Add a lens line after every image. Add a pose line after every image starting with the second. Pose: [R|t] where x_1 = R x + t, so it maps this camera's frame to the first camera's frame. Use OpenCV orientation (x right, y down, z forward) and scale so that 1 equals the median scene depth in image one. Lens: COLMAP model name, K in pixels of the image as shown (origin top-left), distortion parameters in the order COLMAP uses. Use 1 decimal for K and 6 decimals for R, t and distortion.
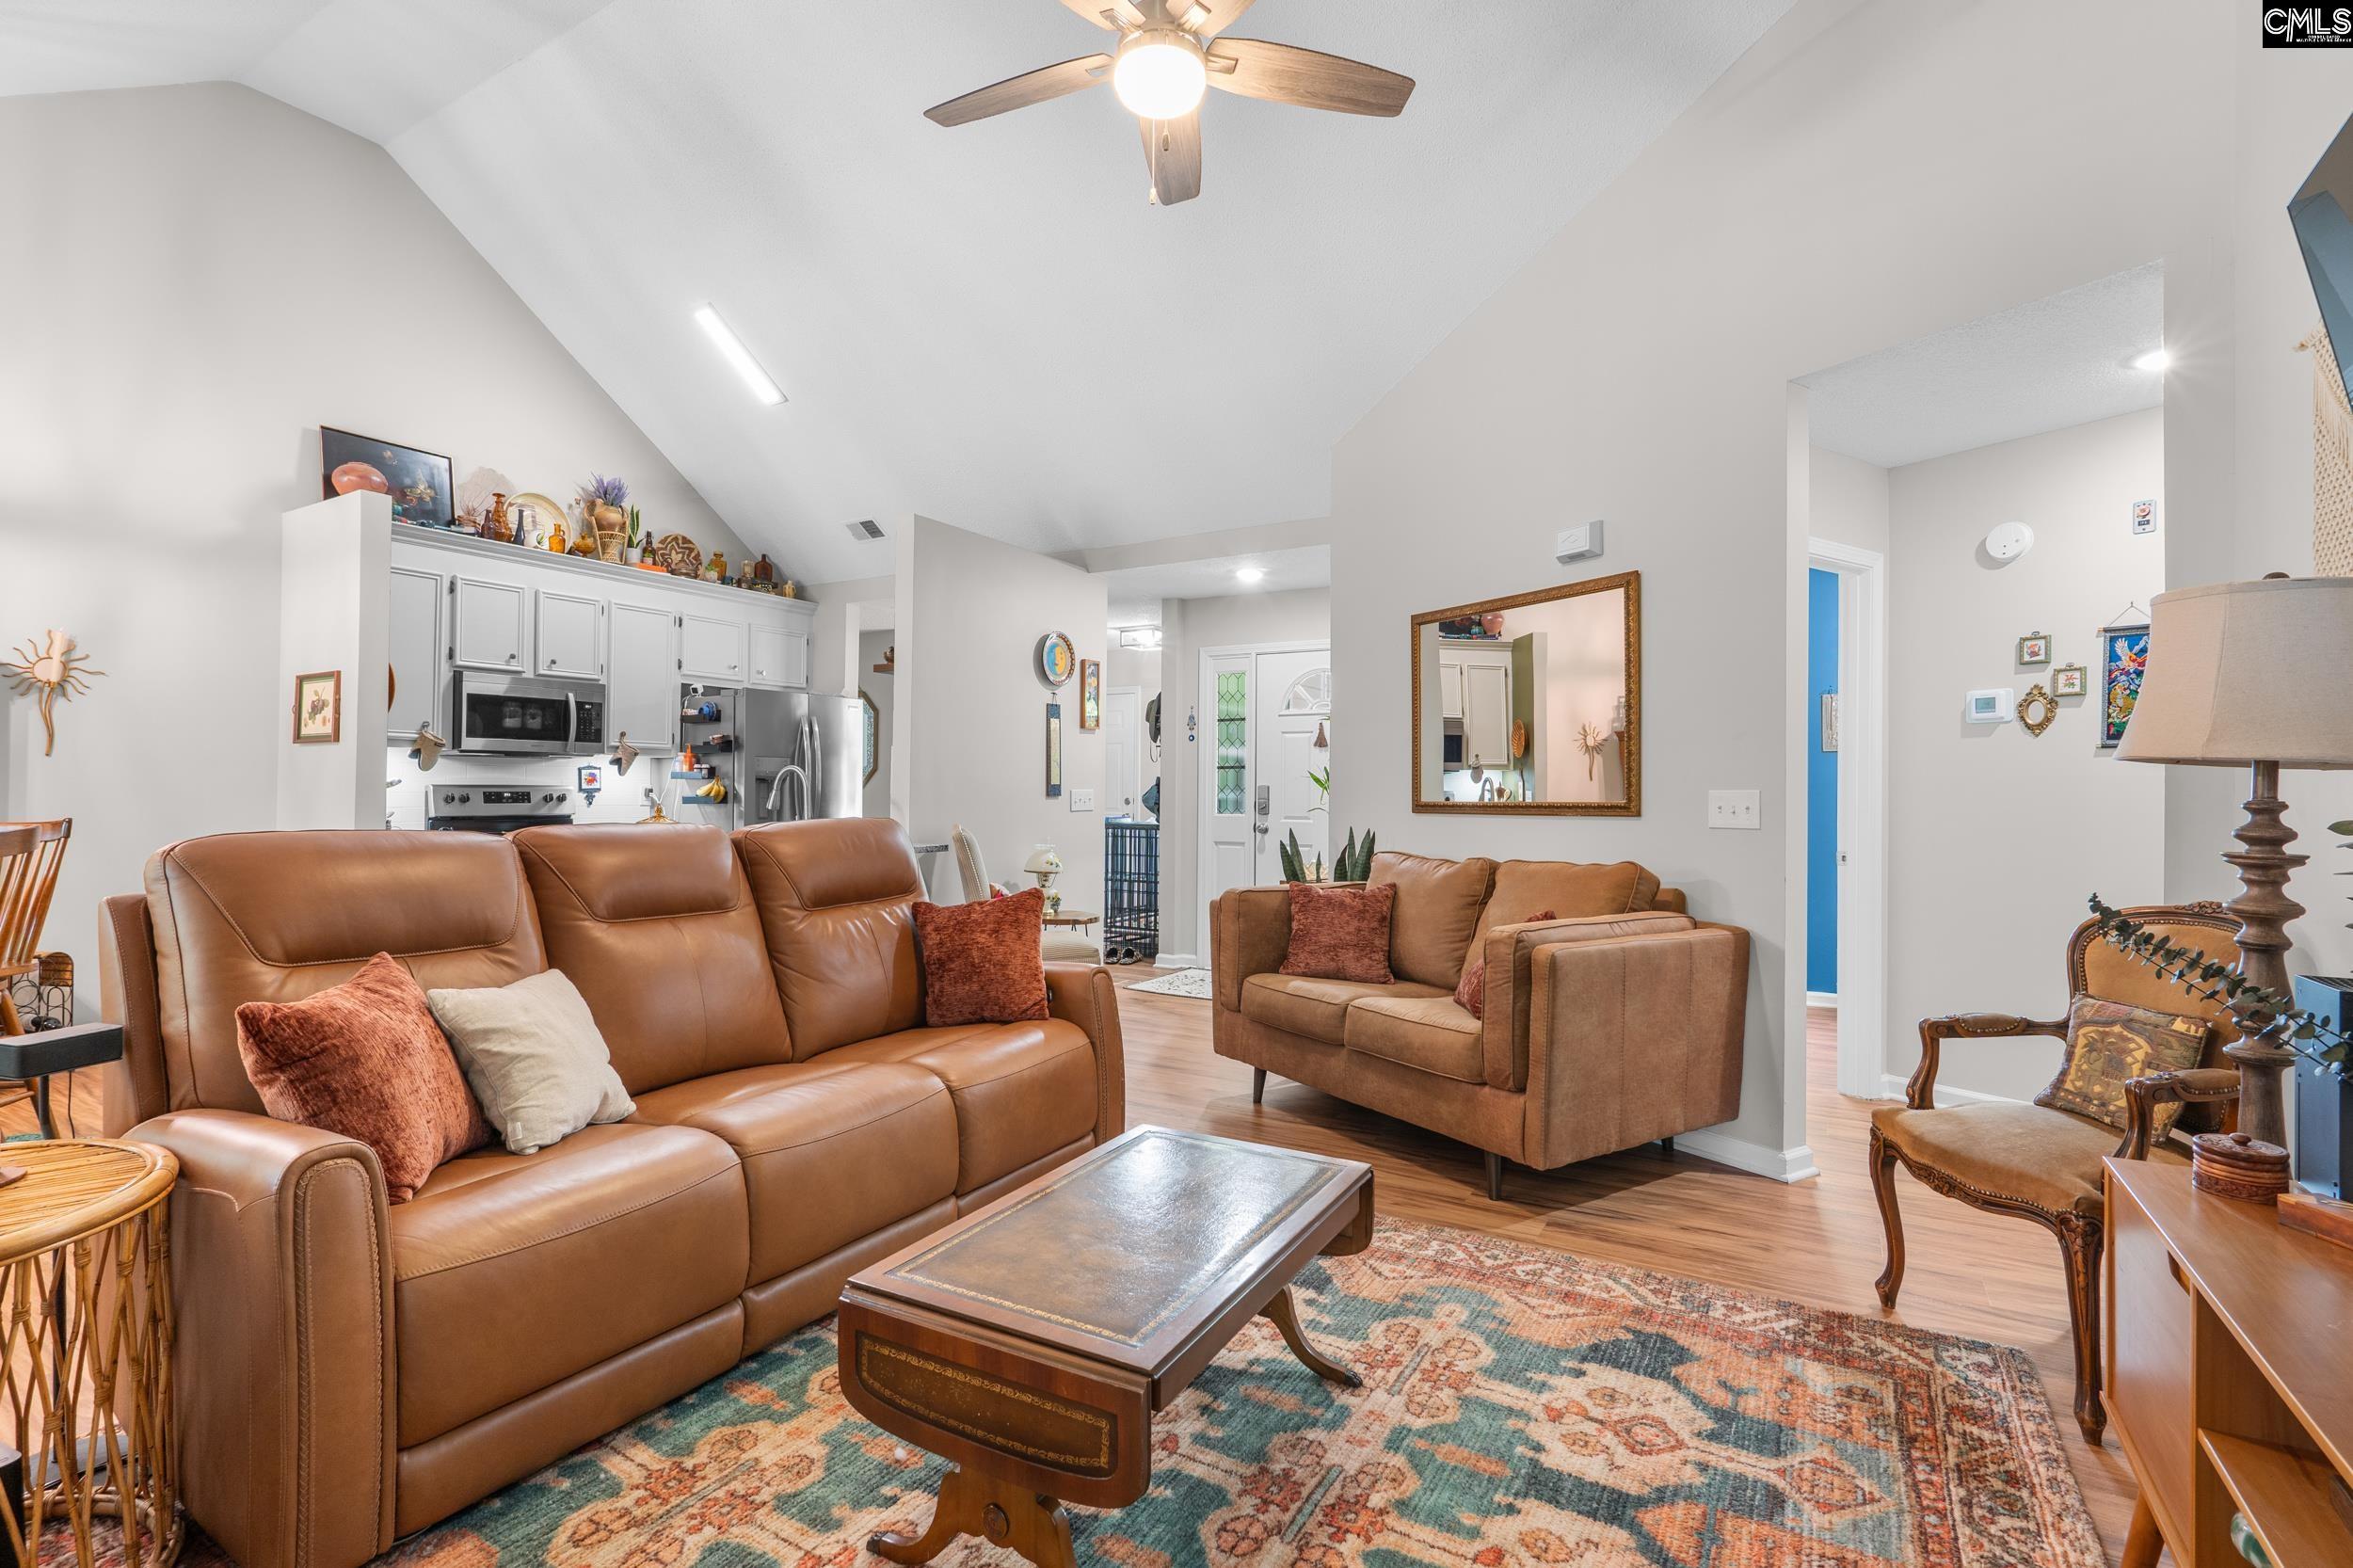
lens RADIAL K [[1079.8, 0, 1176.5], [0, 1079.8, 784.0], [0, 0, 1]] dist [-0.000238, -0.000050]
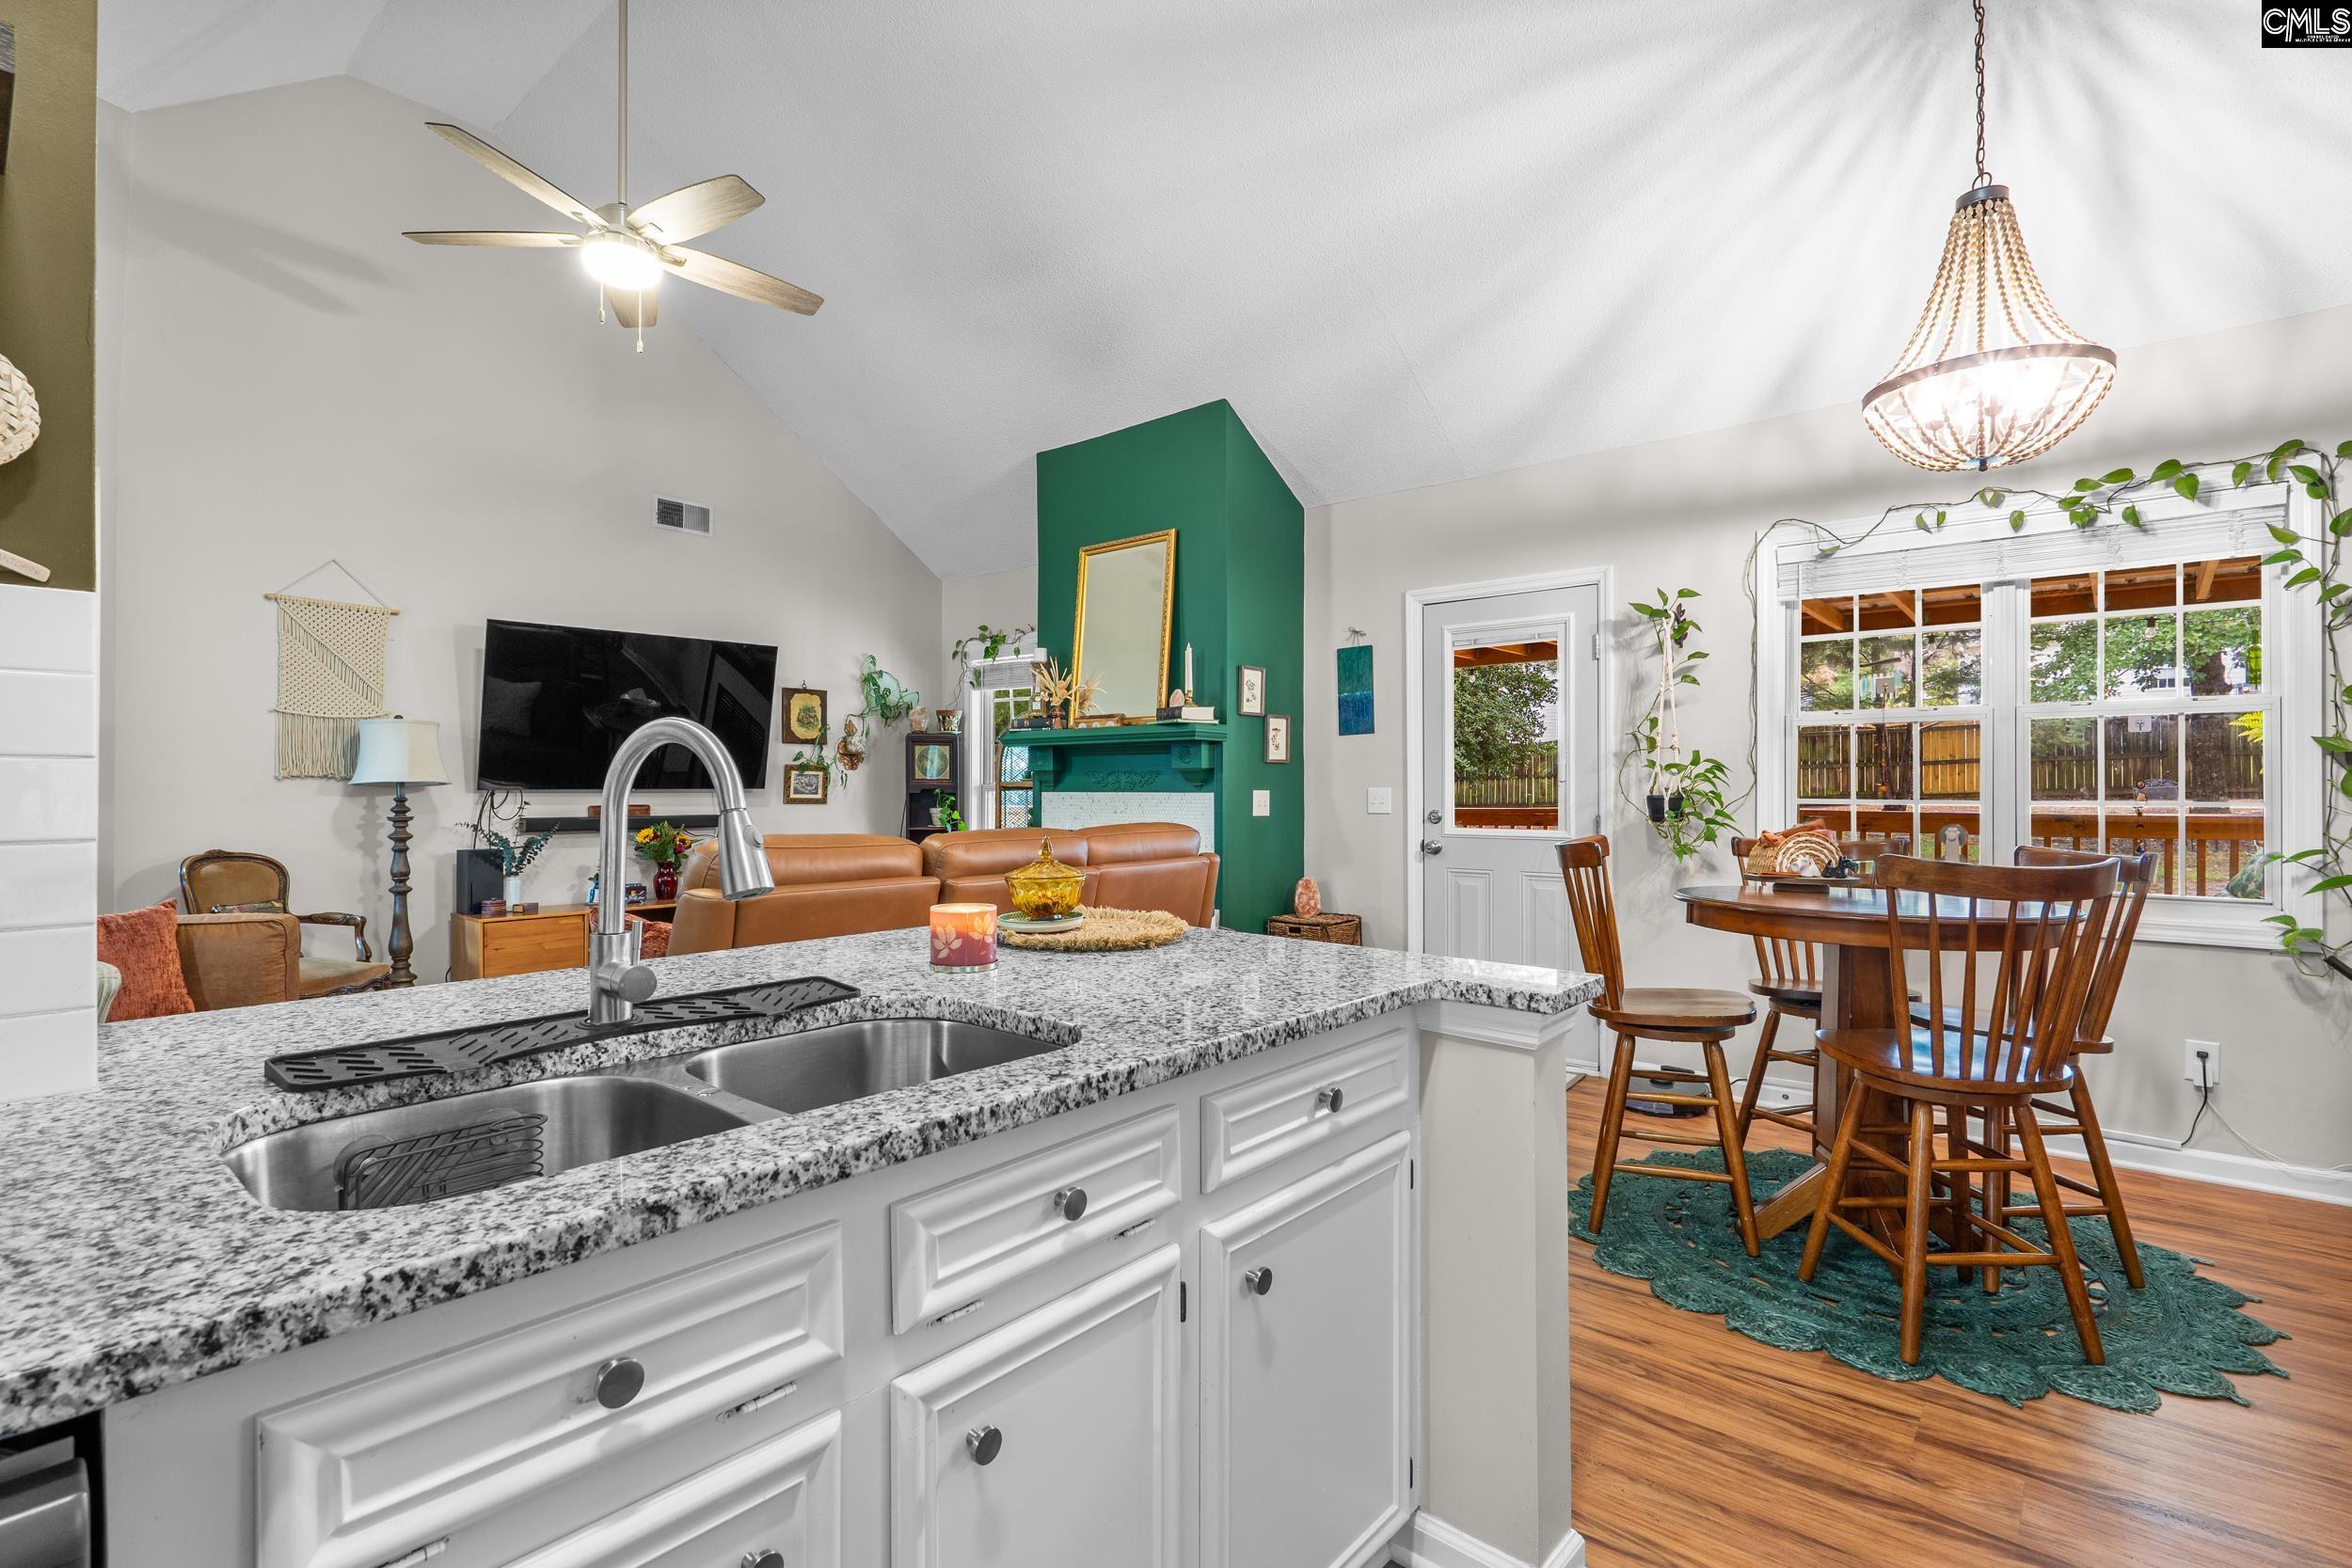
lens RADIAL K [[1088.4, 0, 1176.3], [0, 1088.4, 780.6], [0, 0, 1]] dist [-0.002328, 0.000330]
pose [[-0.984953, -0.005239, 0.172744, -0.428372], [-0.007920, 0.999859, -0.014836, -0.000476], [-0.172642, -0.015981, -0.984855, 1.019119]]
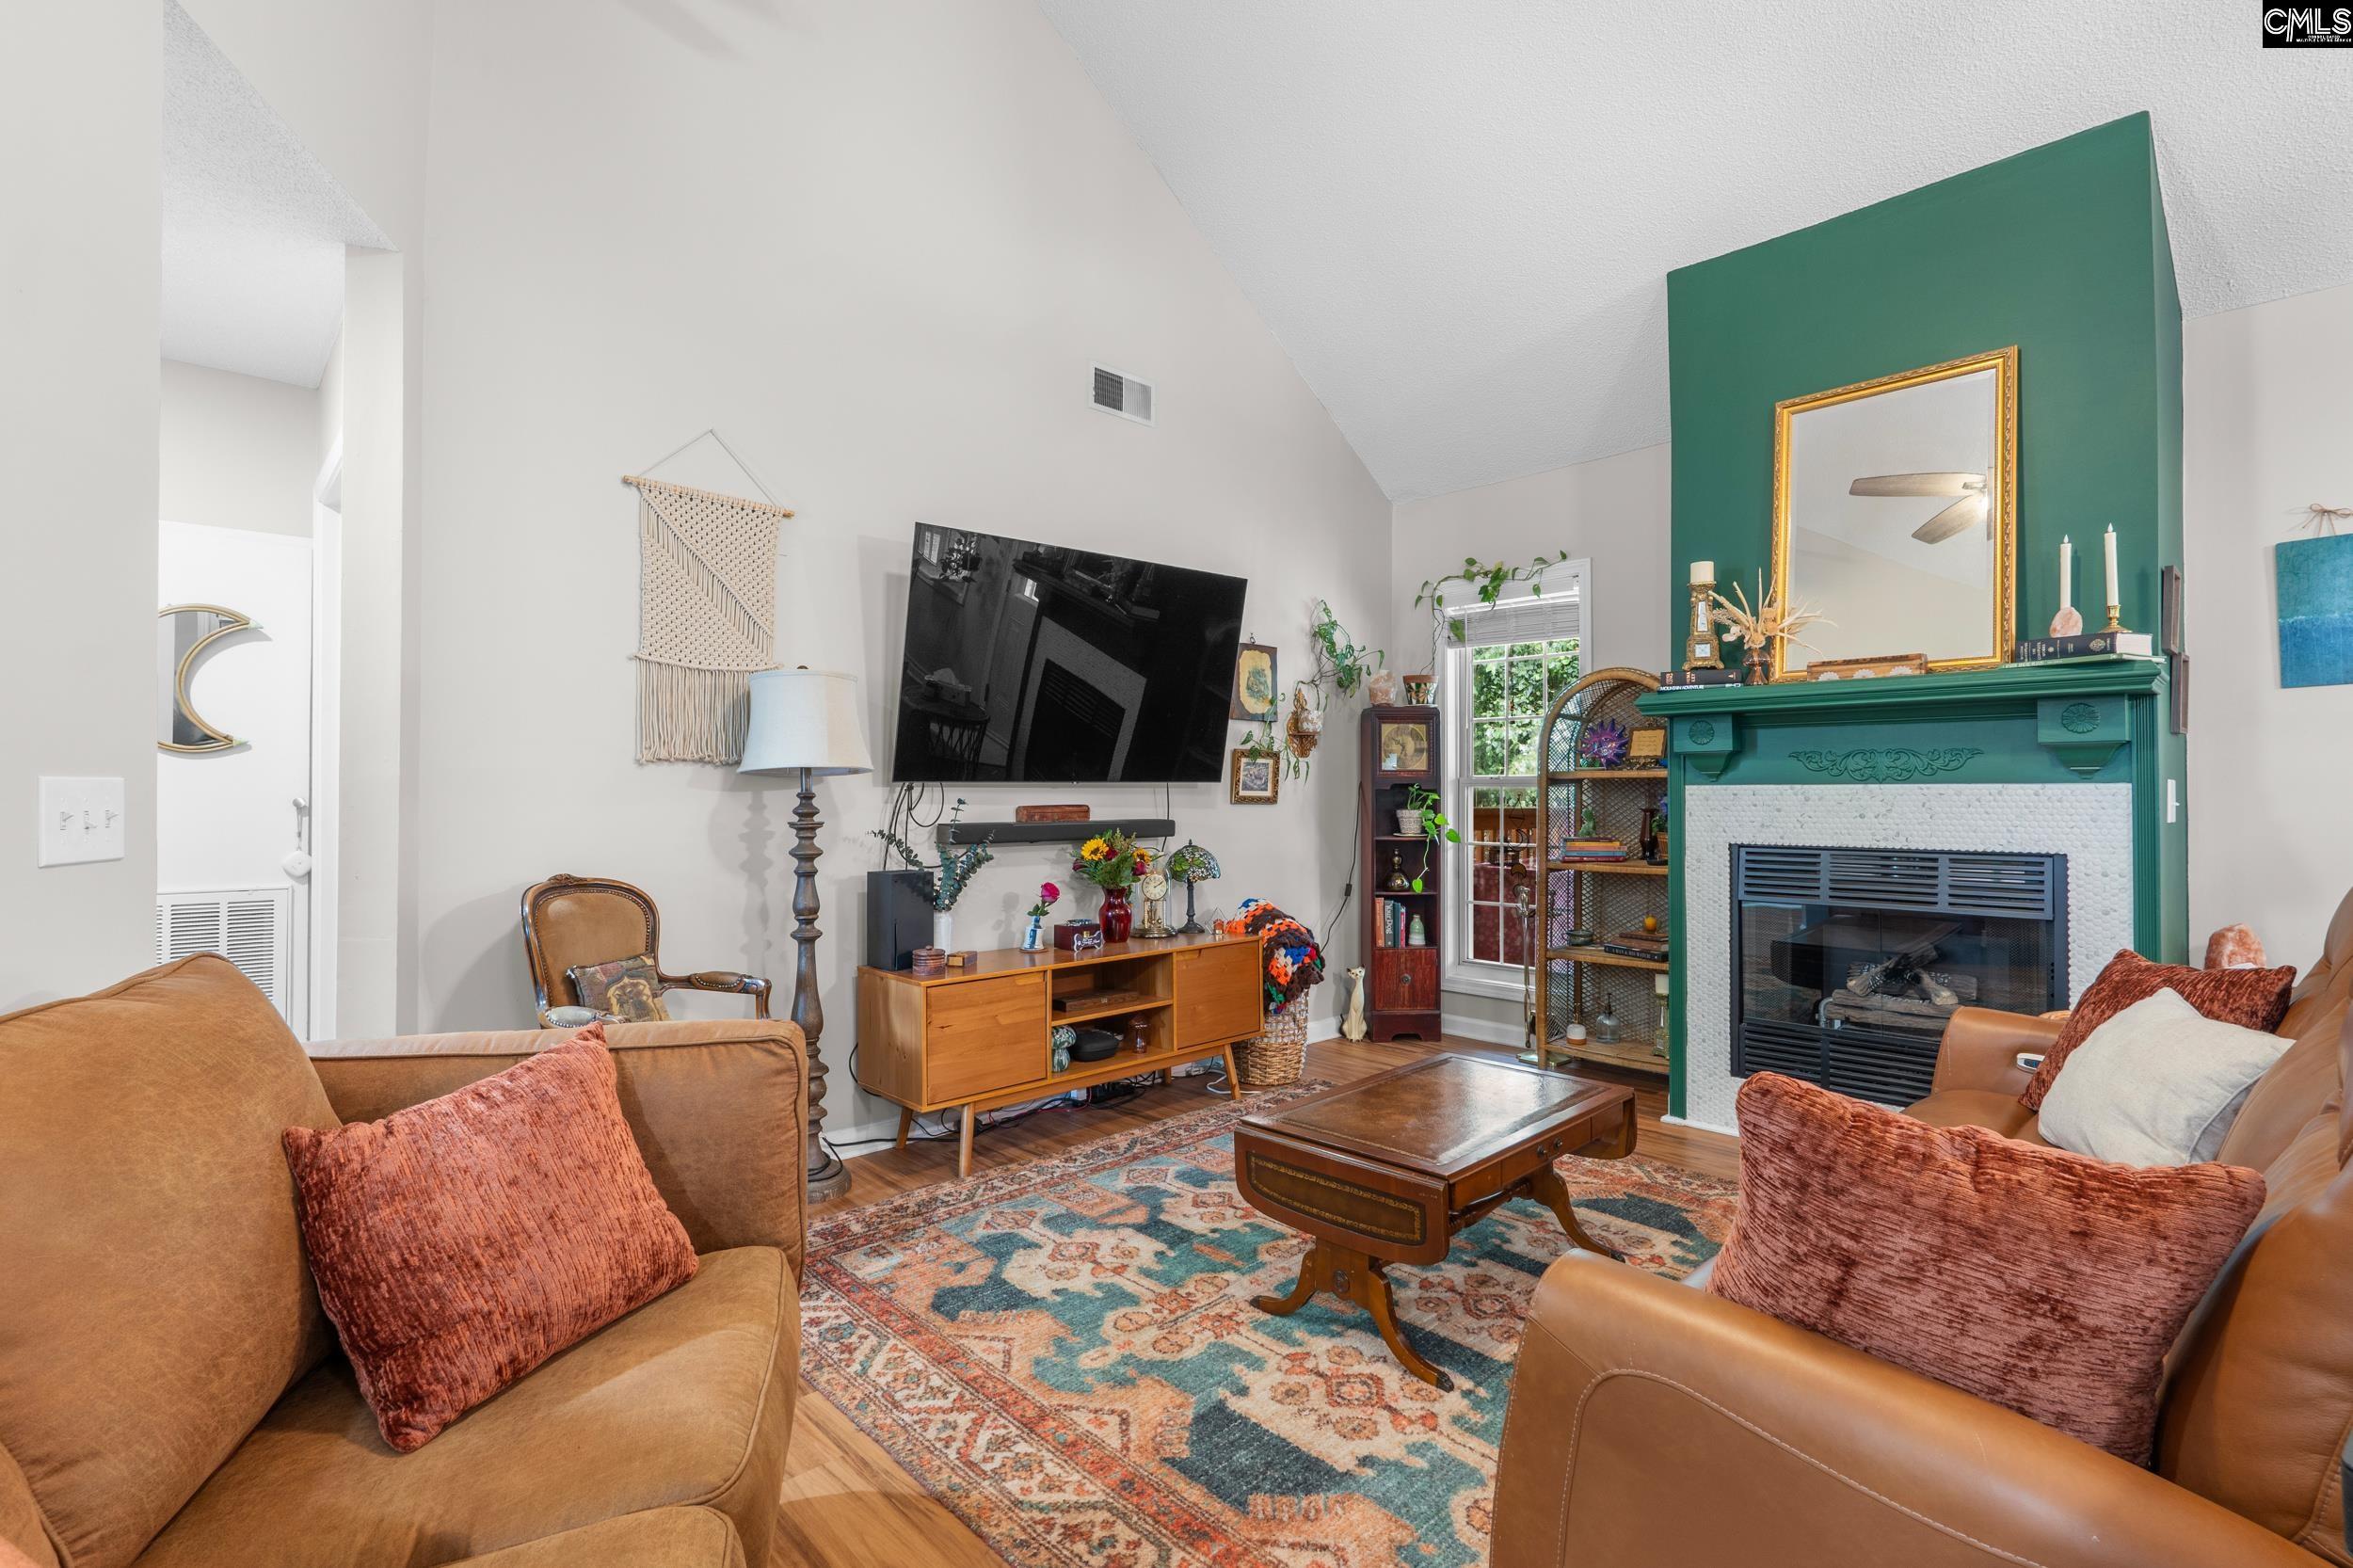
lens RADIAL K [[1084.0, 0, 1180.6], [0, 1084.0, 781.6], [0, 0, 1]] dist [-0.005670, 0.000631]
pose [[-0.961141, -0.002343, 0.276047, -0.026277], [-0.007272, 0.999832, -0.016833, 0.007080], [-0.275961, -0.018186, -0.960997, 0.767622]]
